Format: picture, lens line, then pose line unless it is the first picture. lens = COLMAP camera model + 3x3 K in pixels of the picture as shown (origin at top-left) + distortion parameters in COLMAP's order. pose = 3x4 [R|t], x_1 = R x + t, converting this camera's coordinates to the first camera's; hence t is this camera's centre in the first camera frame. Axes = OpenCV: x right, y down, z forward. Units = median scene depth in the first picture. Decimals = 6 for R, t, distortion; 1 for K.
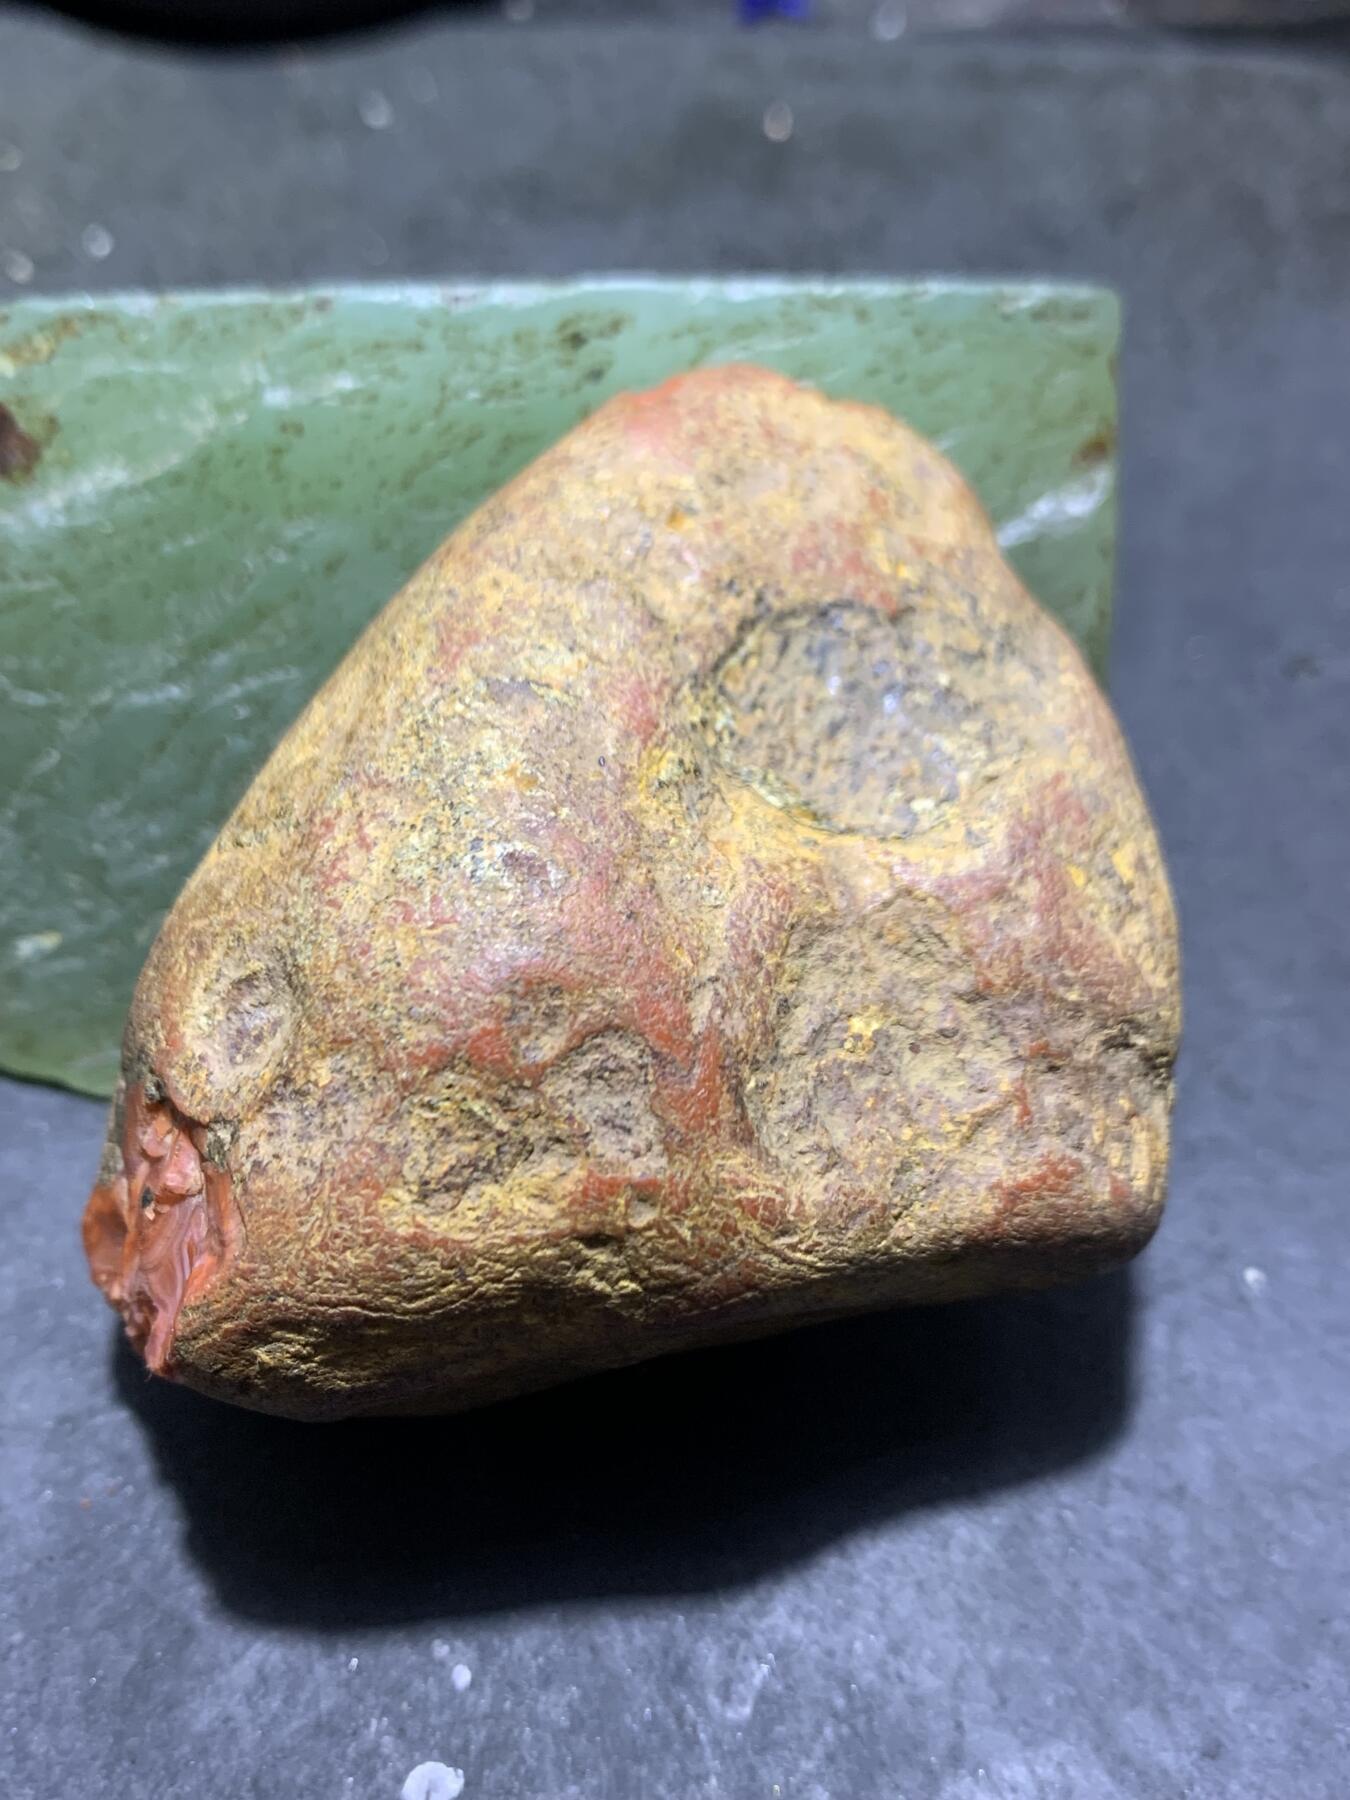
lens RADIAL K [[1933.5, 0, 675.0], [0, 1933.5, 900.0], [0, 0, 1]] dist [0.005251, -0.039231]
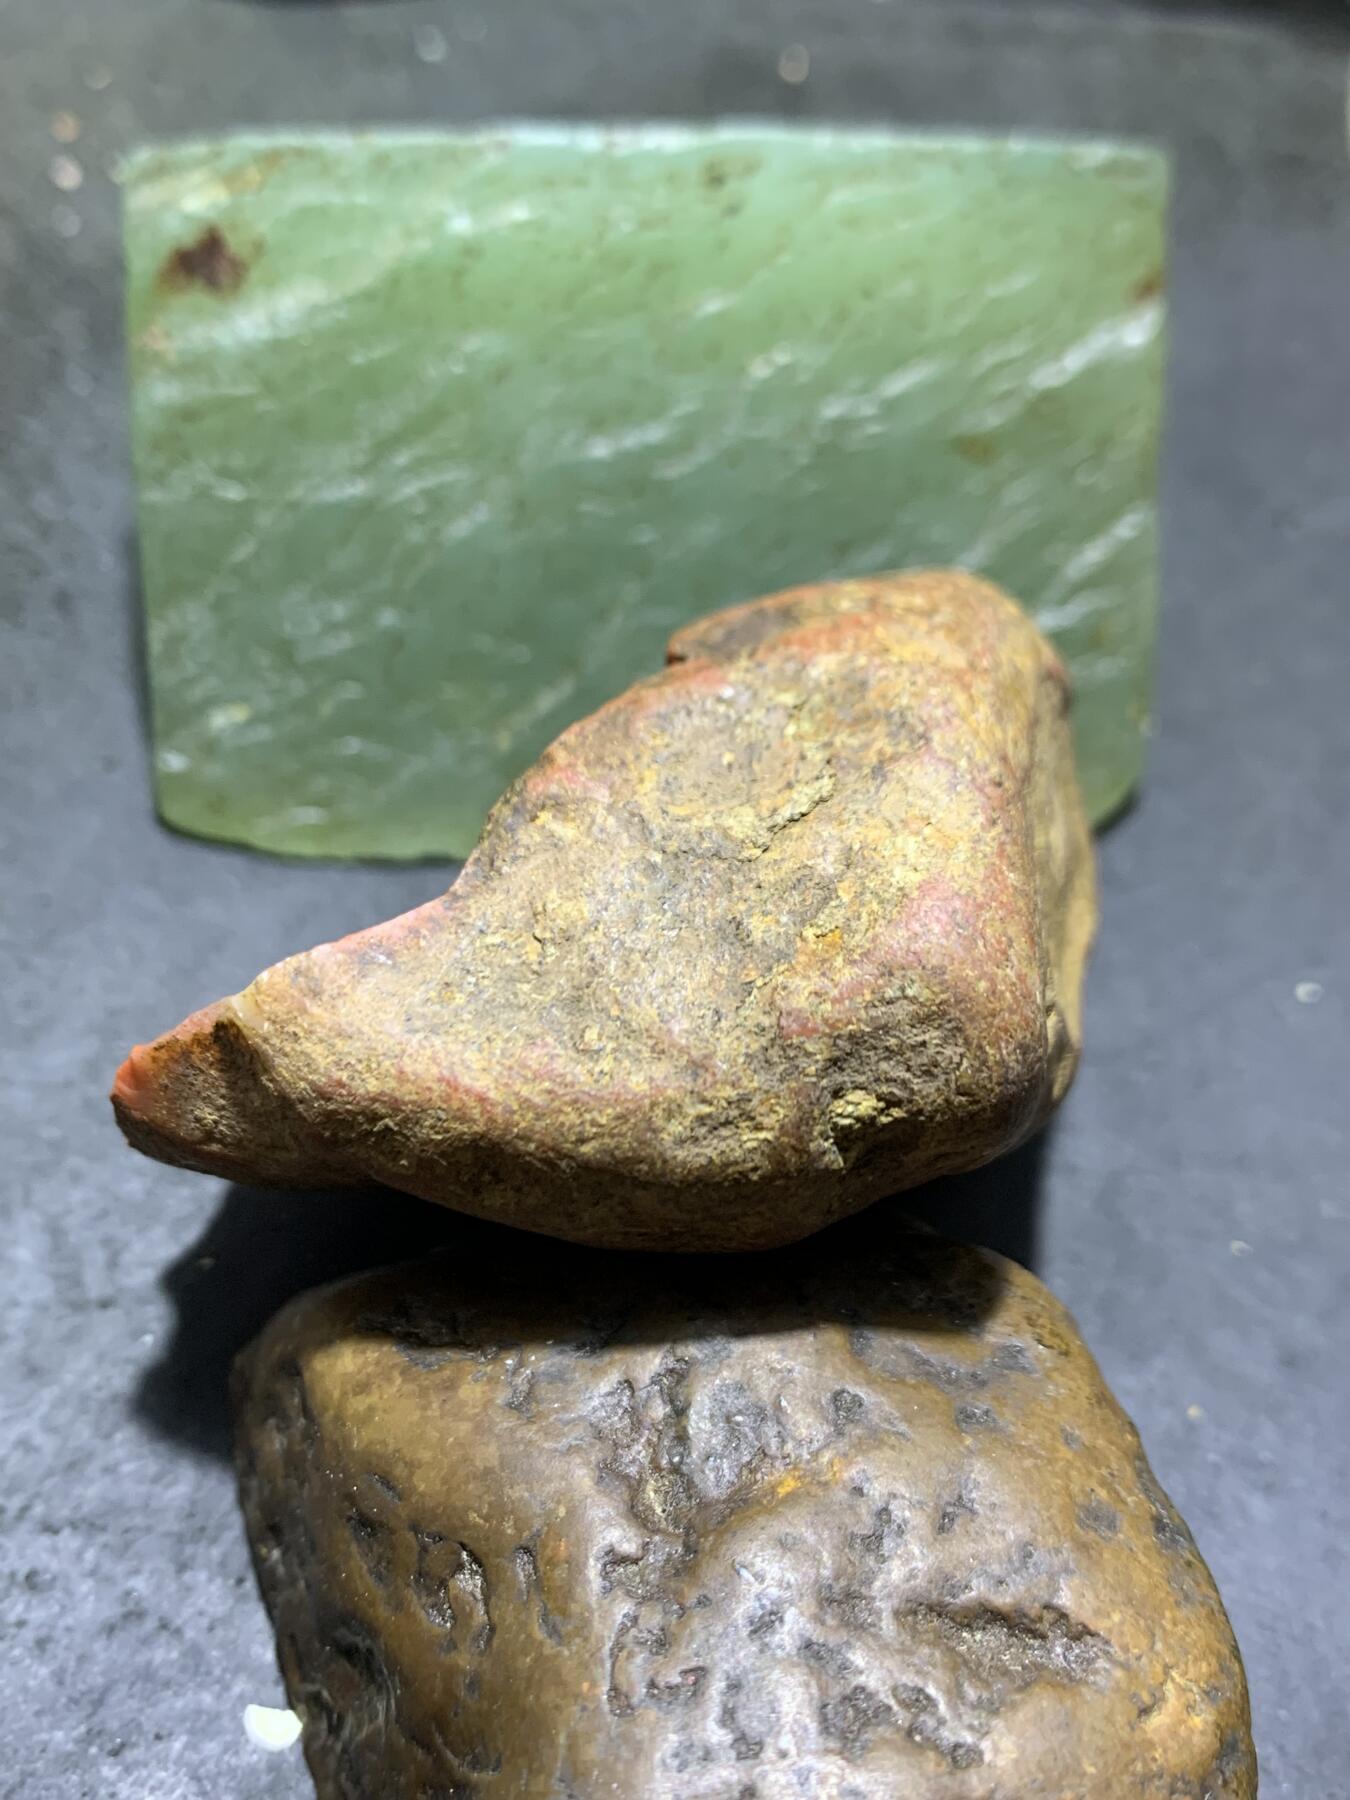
lens RADIAL K [[1933.5, 0, 675.0], [0, 1933.5, 900.0], [0, 0, 1]] dist [0.005251, -0.039231]
pose [[0.996741, -0.011870, 0.079794, -0.172581], [0.014476, 0.999378, -0.032164, 0.179445], [-0.079362, 0.033214, 0.996292, -0.143697]]
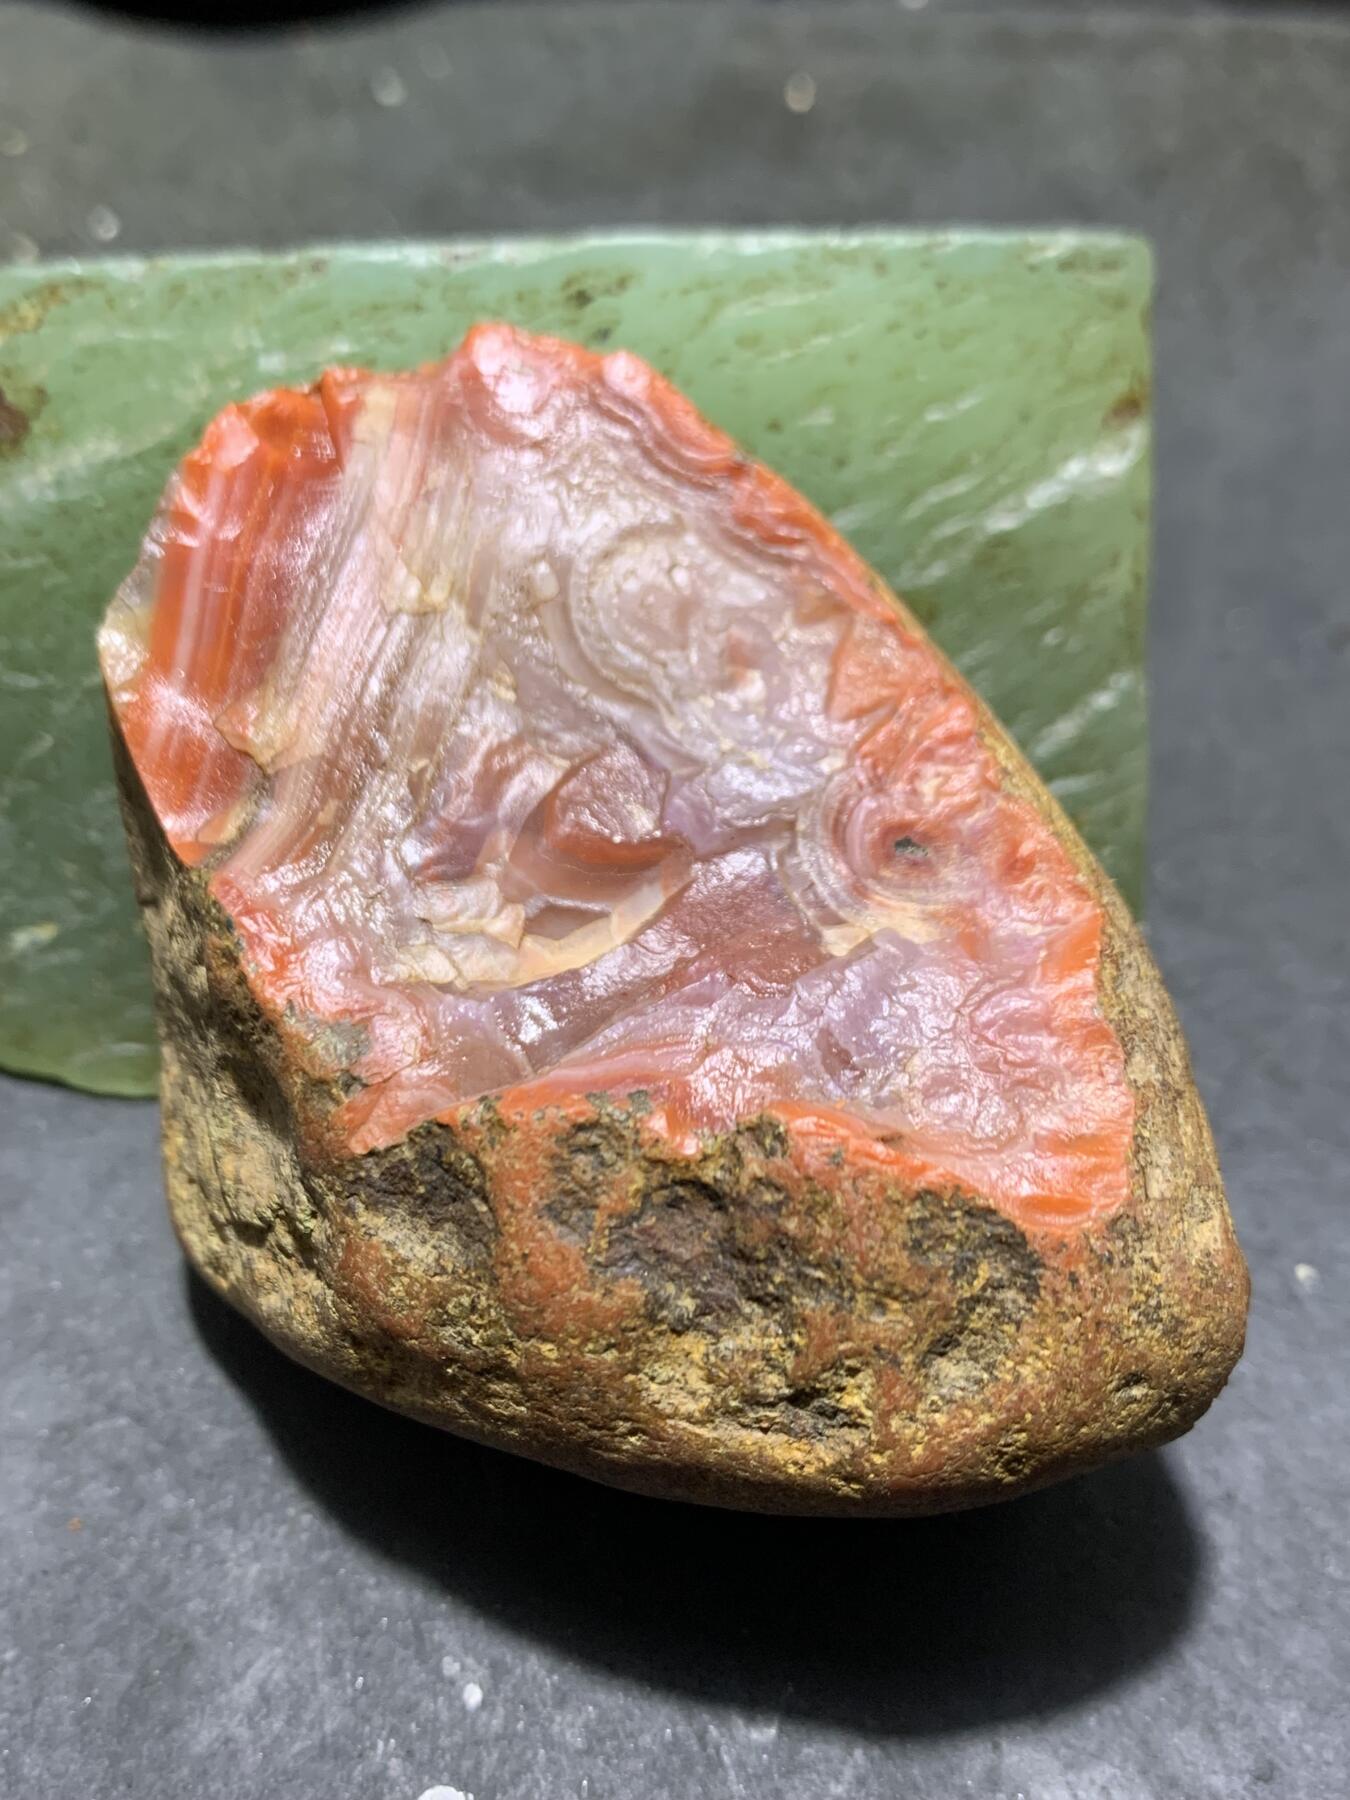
lens RADIAL K [[1924.5, 0, 675.0], [0, 1924.5, 900.0], [0, 0, 1]] dist [-0.026907, 0.020738]
pose [[0.999661, -0.010165, -0.023949, 0.014845], [0.010070, 0.999941, -0.004096, 0.012921], [0.023990, 0.003853, 0.999705, 0.051371]]
